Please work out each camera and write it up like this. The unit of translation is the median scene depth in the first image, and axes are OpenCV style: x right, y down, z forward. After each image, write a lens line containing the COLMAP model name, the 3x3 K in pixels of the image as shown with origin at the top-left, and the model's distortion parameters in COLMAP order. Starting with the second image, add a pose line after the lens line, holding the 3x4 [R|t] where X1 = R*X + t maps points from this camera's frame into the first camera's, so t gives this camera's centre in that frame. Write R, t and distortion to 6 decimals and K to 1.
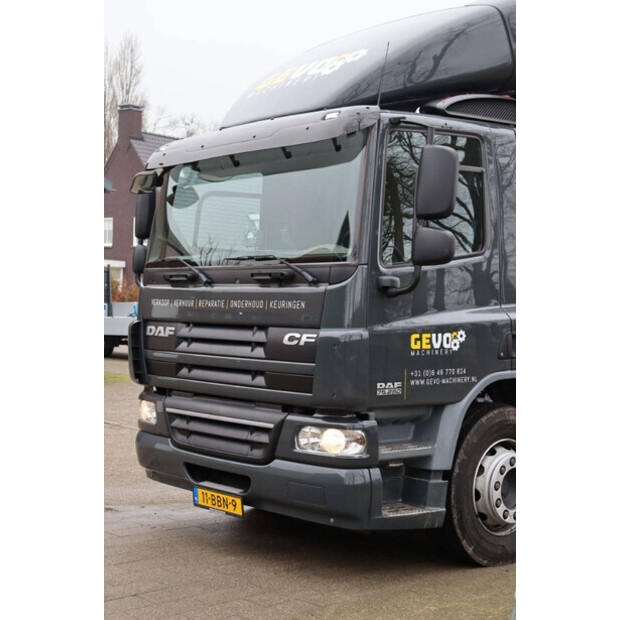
lens RADIAL K [[1033.7, 0, 305.2], [0, 1033.7, 309.2], [0, 0, 1]] dist [0.131306, 0.000000]
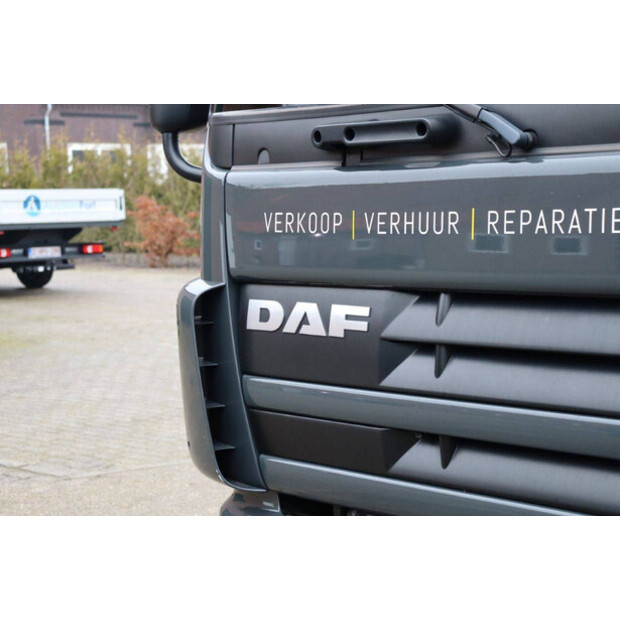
lens RADIAL K [[1469.0, 0, 312.9], [0, 1469.0, 312.5], [0, 0, 1]] dist [0.384798, 0.000000]
pose [[0.997456, -0.039030, 0.059648, -0.175446], [0.035181, 0.997312, 0.064269, -0.008664], [-0.061996, -0.062007, 0.996148, 0.611979]]
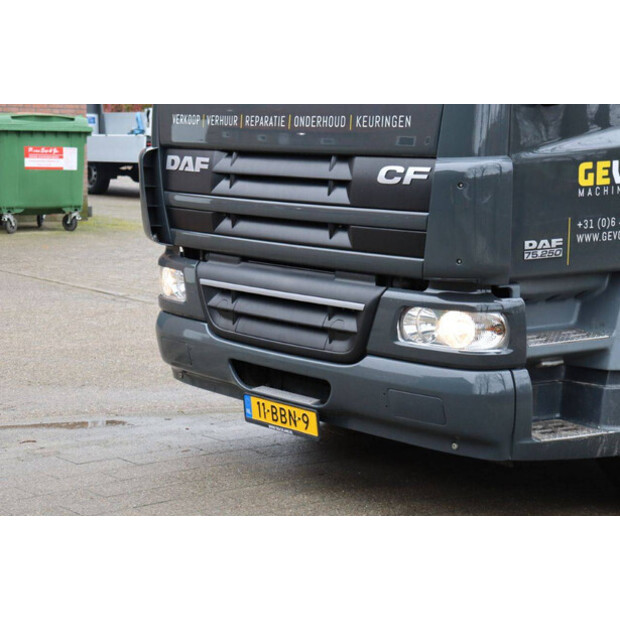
lens RADIAL K [[1469.0, 0, 304.8], [0, 1469.0, 309.5], [0, 0, 1]] dist [0.384798, 0.000000]
pose [[0.998651, -0.010806, -0.050779, -0.018954], [0.017235, 0.991634, 0.127928, -0.006381], [0.048972, -0.128630, 0.990483, 0.057943]]
